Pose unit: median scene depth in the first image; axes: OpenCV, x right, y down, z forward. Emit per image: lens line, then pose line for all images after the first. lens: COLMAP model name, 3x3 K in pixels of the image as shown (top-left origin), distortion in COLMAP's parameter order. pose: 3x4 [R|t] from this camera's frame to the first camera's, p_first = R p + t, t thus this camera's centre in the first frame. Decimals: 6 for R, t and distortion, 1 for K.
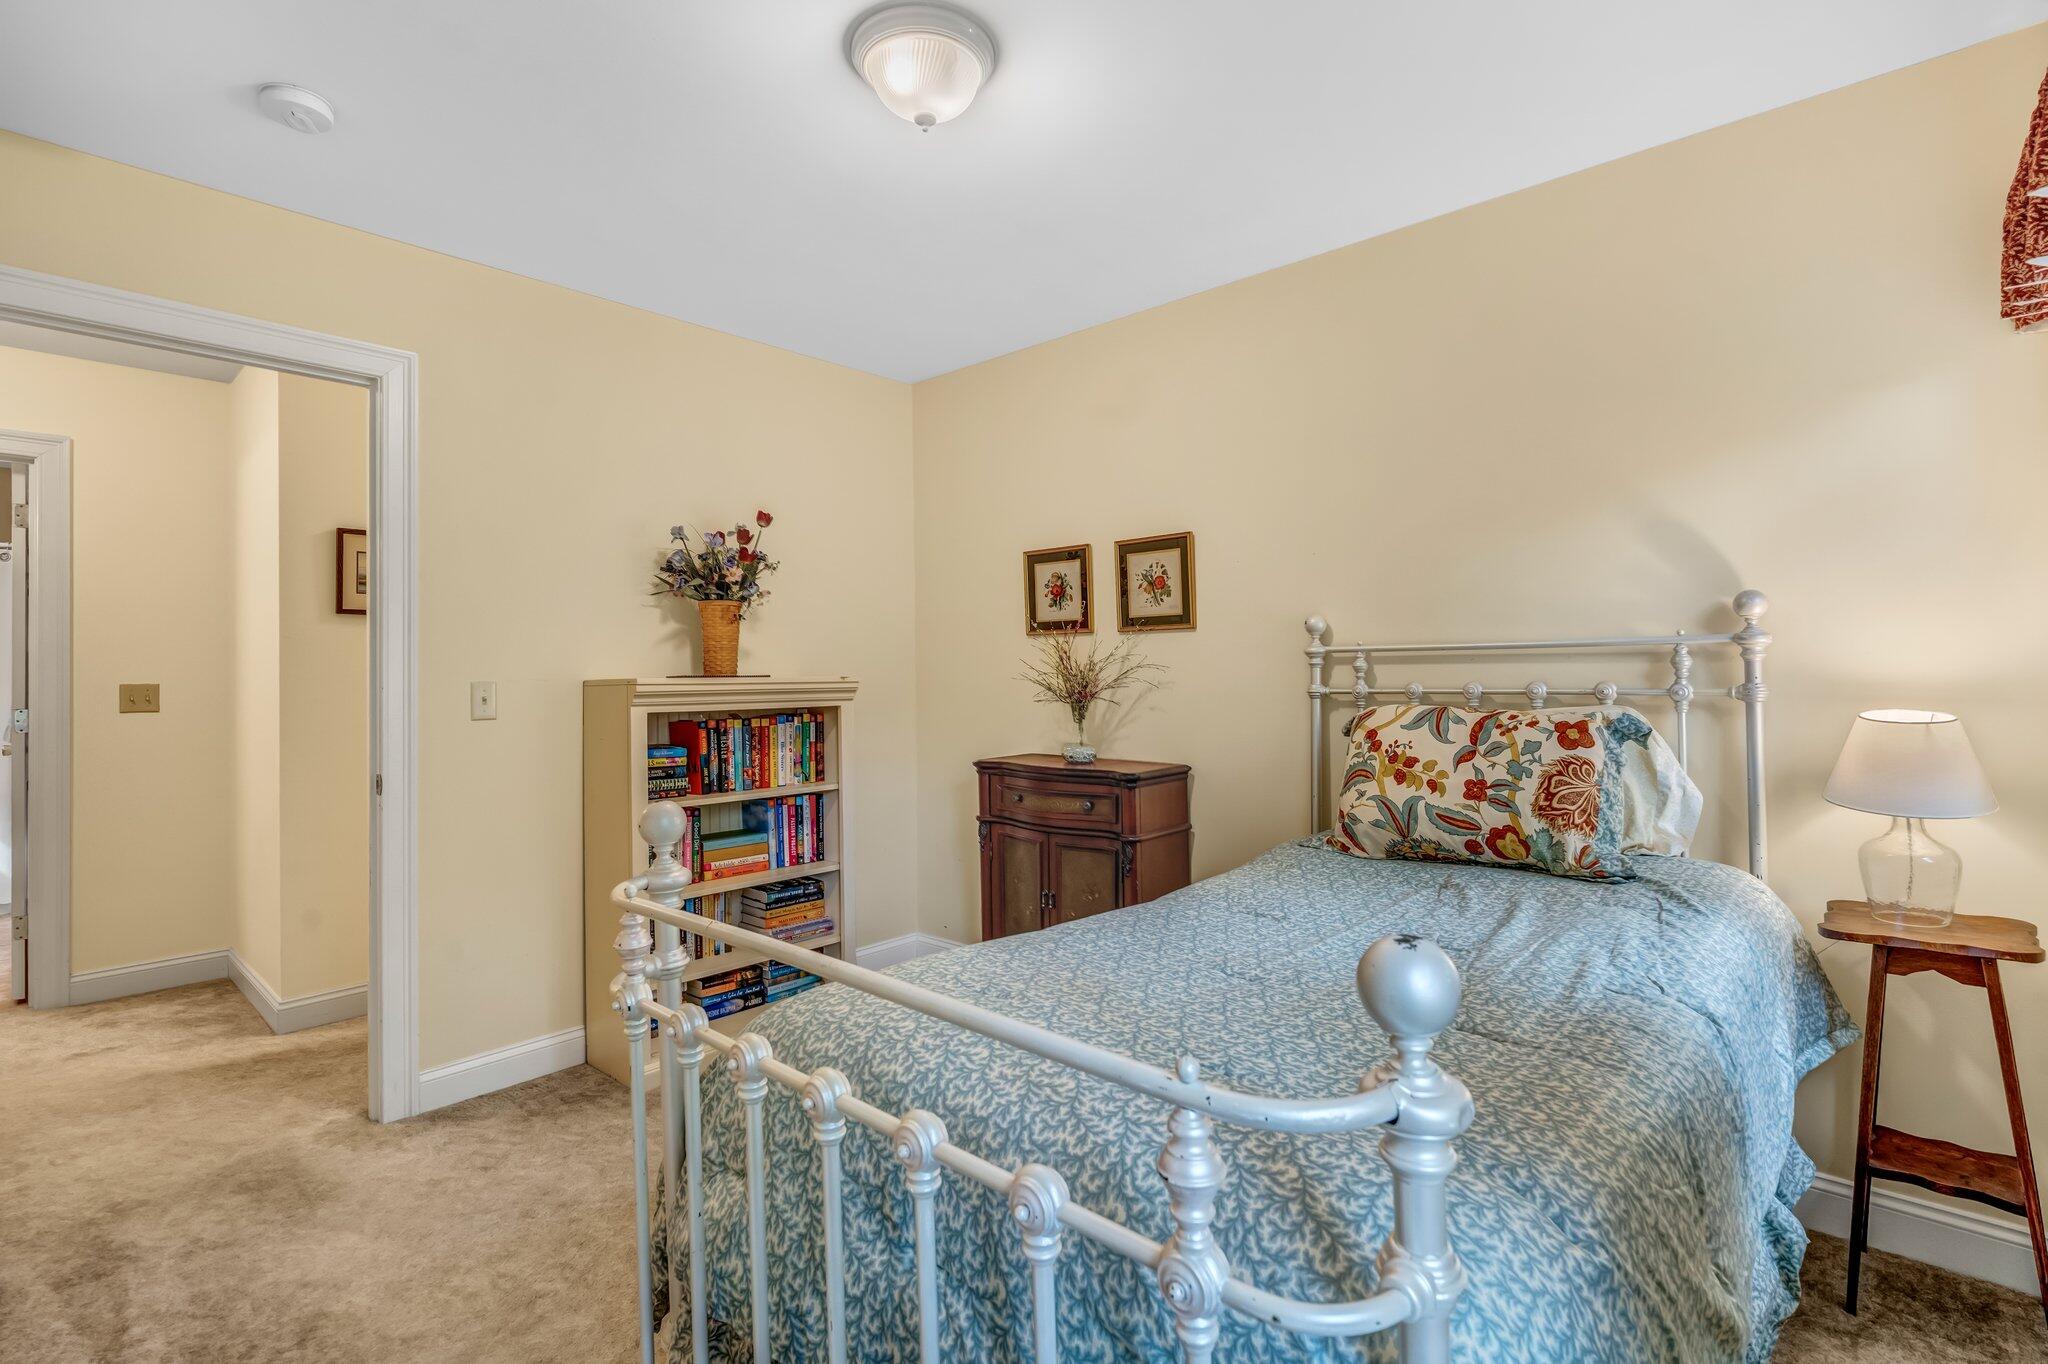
lens RADIAL K [[943.9, 0, 1024.0], [0, 943.9, 682.0], [0, 0, 1]] dist [-0.001284, -0.000120]
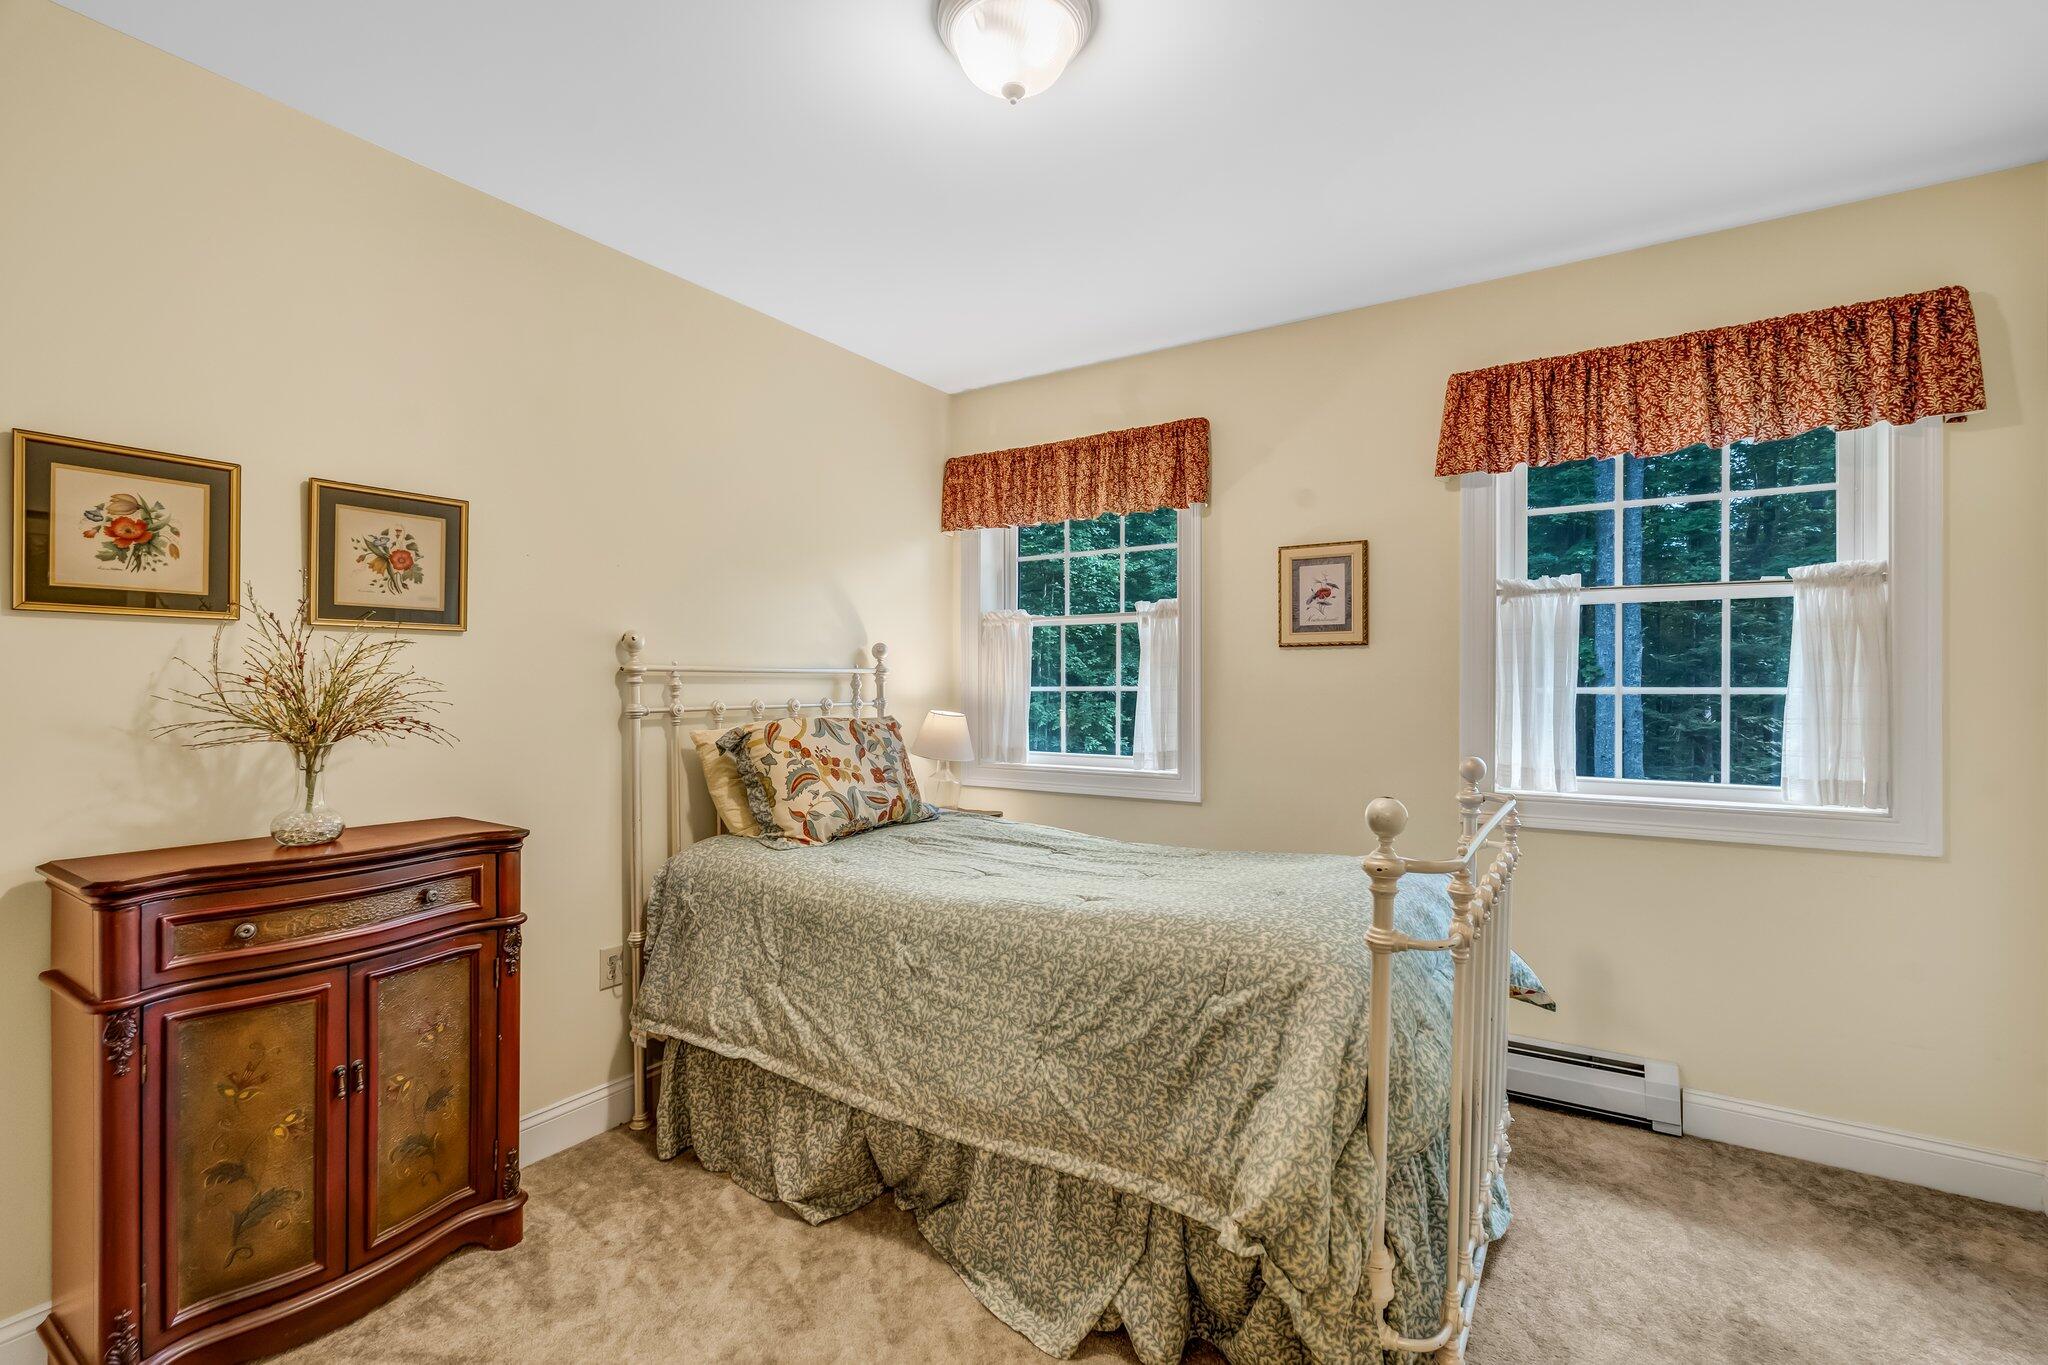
lens RADIAL K [[890.8, 0, 1024.0], [0, 890.8, 682.5], [0, 0, 1]] dist [-0.009907, 0.000413]
pose [[-0.156191, 0.009433, 0.987682, -0.657837], [0.006269, 0.999944, -0.008558, -0.008301], [-0.987707, 0.004855, -0.156241, 0.757154]]
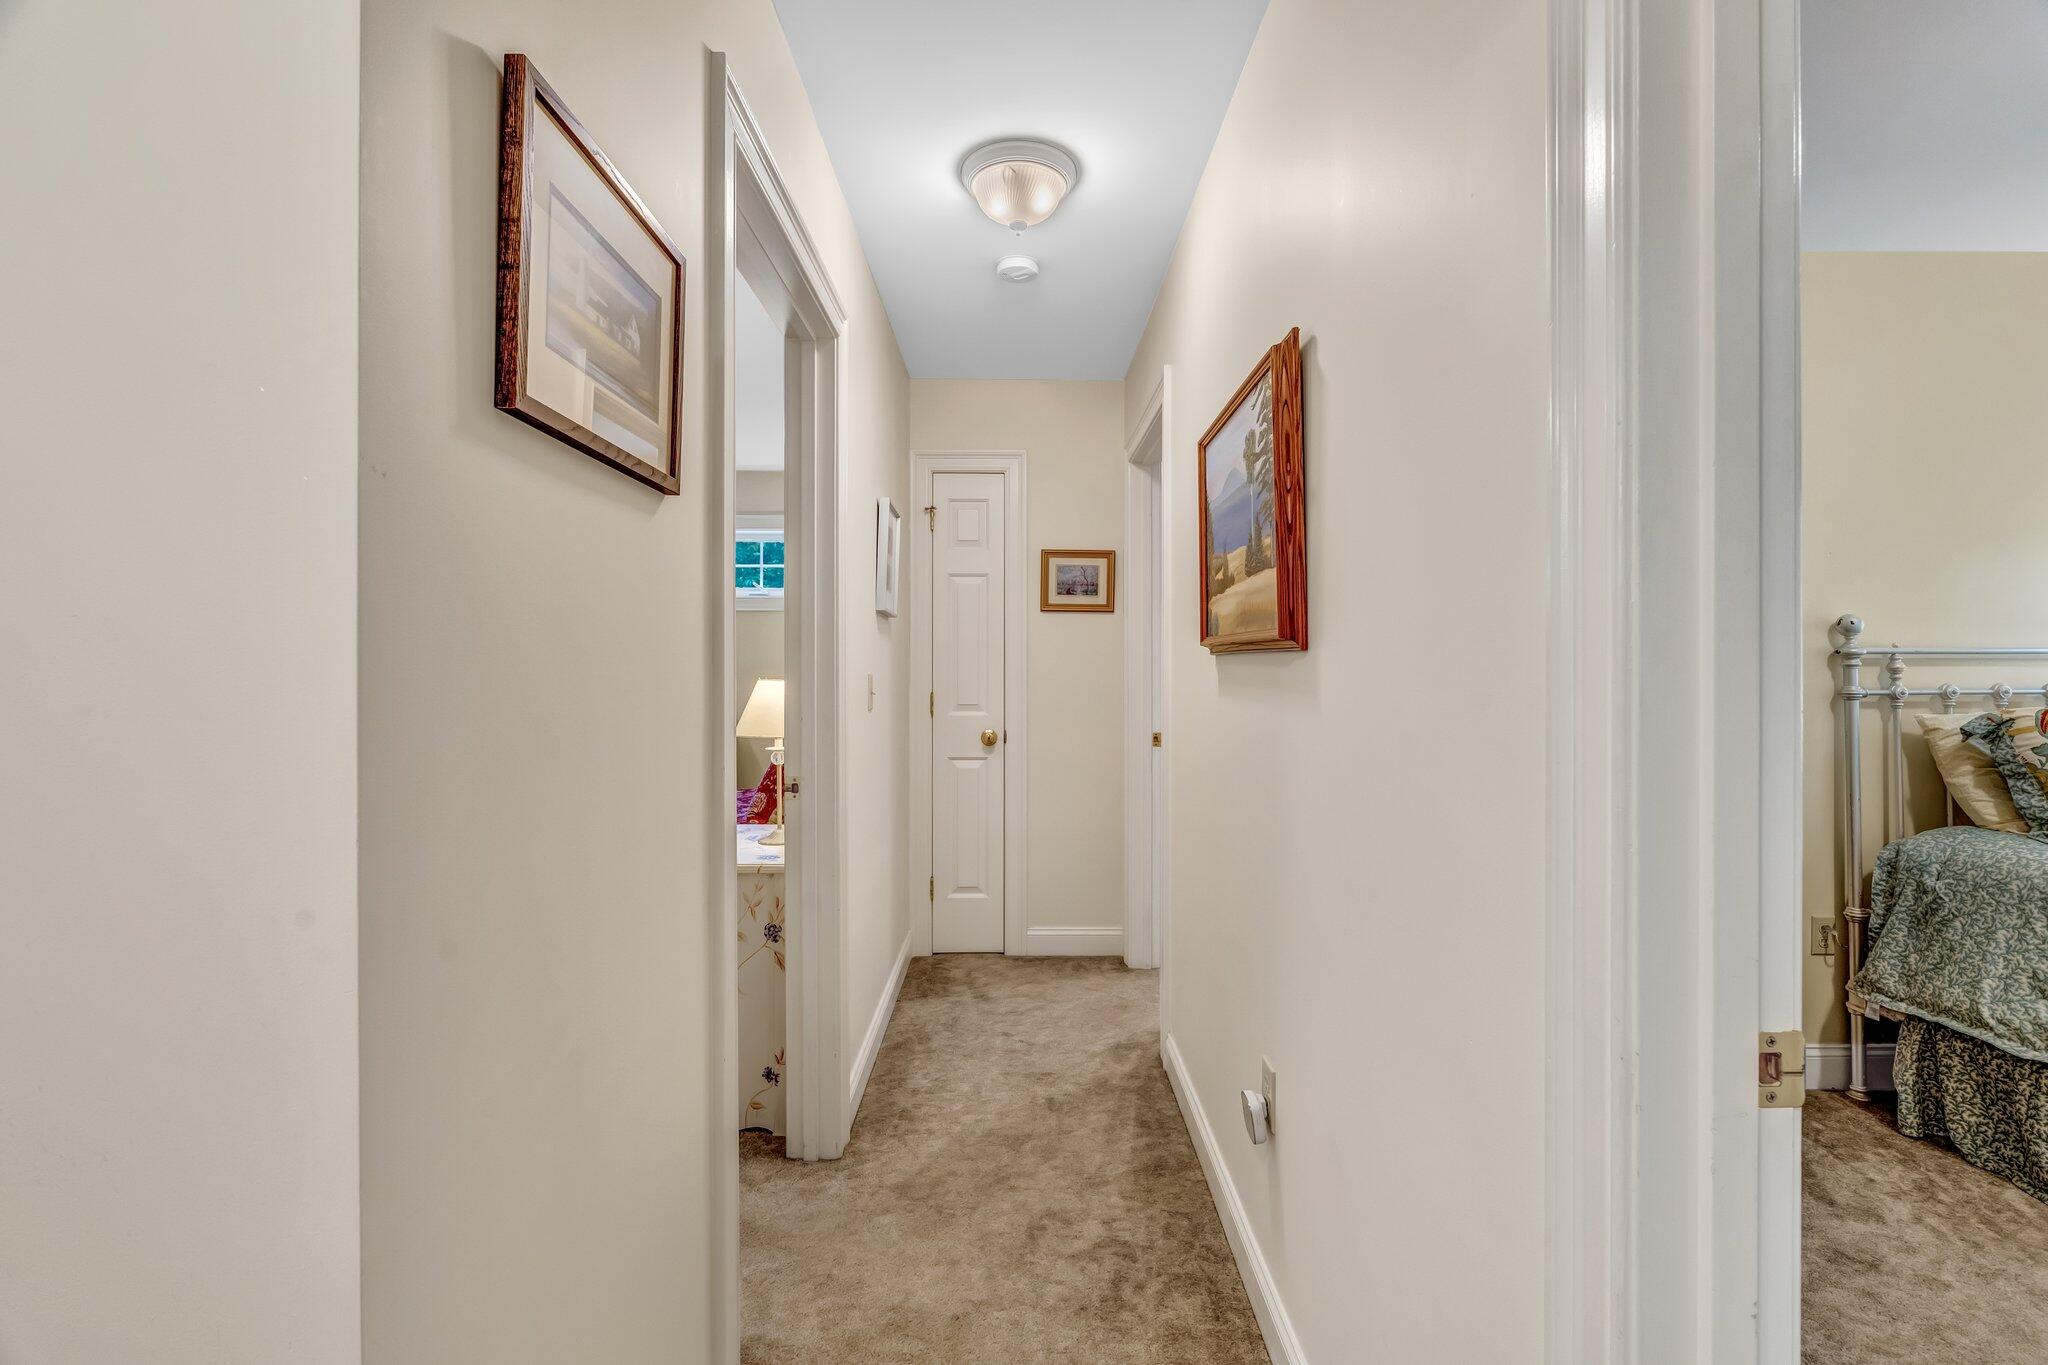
lens RADIAL K [[893.6, 0, 1024.7], [0, 893.6, 674.8], [0, 0, 1]] dist [-0.000275, -0.000101]
pose [[0.737419, 0.001767, 0.675434, -0.978280], [-0.000260, 0.999997, -0.002333, -0.005834], [-0.675436, 0.001544, 0.737417, 0.906328]]
